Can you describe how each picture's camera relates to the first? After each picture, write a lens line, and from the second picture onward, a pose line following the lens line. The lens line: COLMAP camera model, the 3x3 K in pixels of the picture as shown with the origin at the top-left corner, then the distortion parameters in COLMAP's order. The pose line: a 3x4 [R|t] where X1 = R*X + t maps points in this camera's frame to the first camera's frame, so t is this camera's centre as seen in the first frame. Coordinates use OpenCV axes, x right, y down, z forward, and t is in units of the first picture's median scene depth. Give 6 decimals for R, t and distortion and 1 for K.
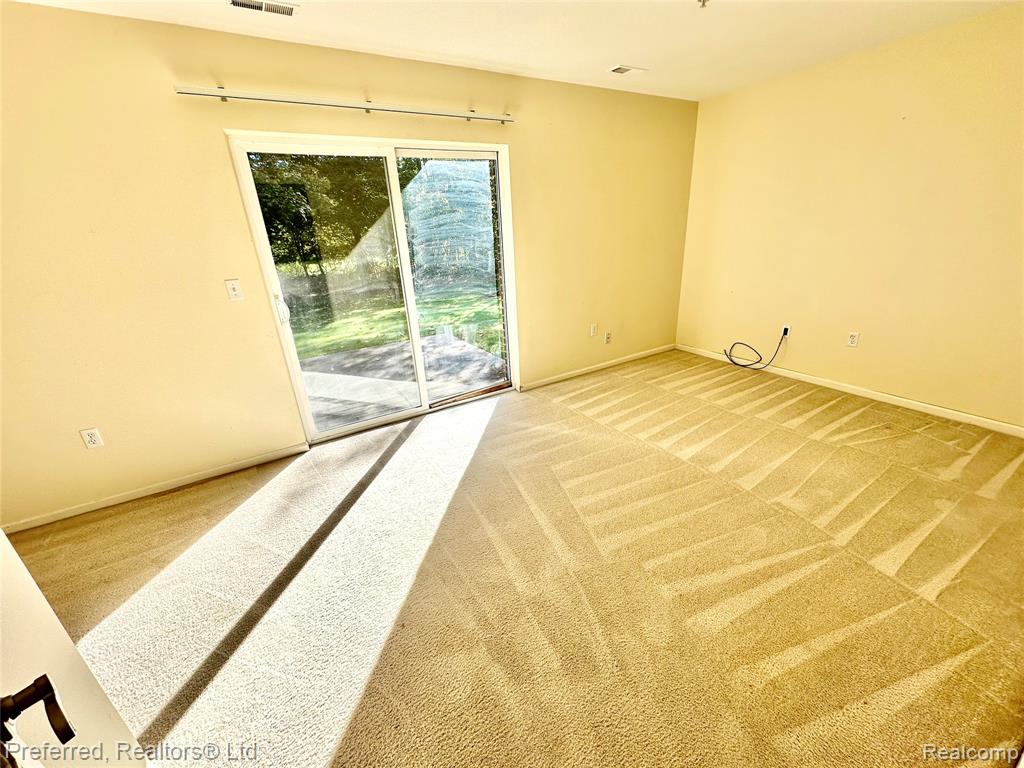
lens RADIAL K [[409.4, 0, 513.2], [0, 409.4, 377.0], [0, 0, 1]] dist [0.001410, 0.000949]
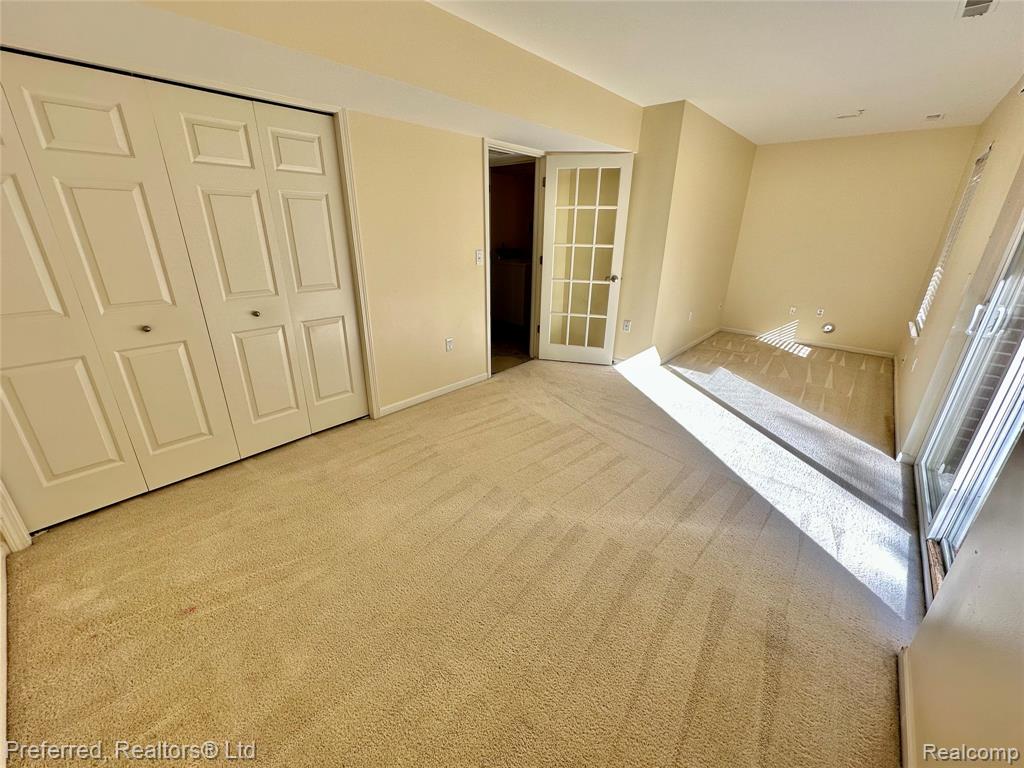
lens RADIAL K [[409.4, 0, 513.2], [0, 409.4, 386.0], [0, 0, 1]] dist [0.001410, 0.000949]
pose [[-0.954895, 0.121526, -0.270936, 0.507961], [-0.102643, 0.721089, 0.685197, -0.436193], [0.278639, 0.682101, -0.676090, 1.129648]]
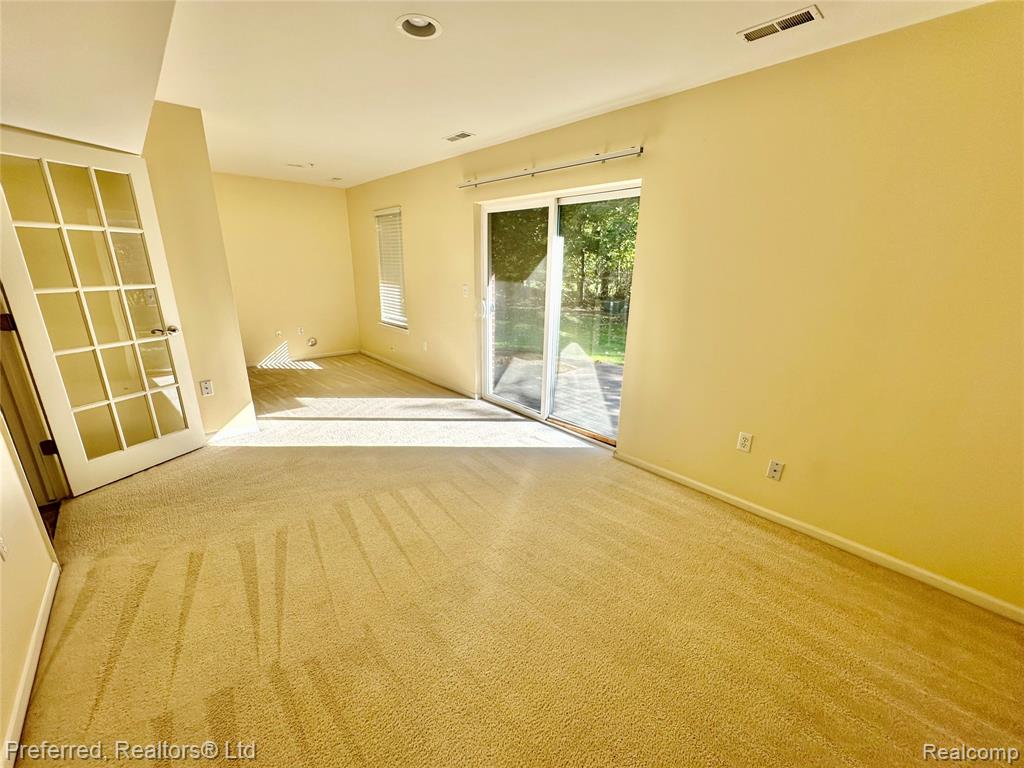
lens RADIAL K [[409.4, 0, 512.5], [0, 409.4, 384.4], [0, 0, 1]] dist [0.001410, 0.000949]
pose [[0.191822, 0.310692, -0.930954, 0.829313], [-0.397816, 0.891763, 0.215643, -0.225593], [0.897188, 0.328983, 0.294658, 0.582014]]
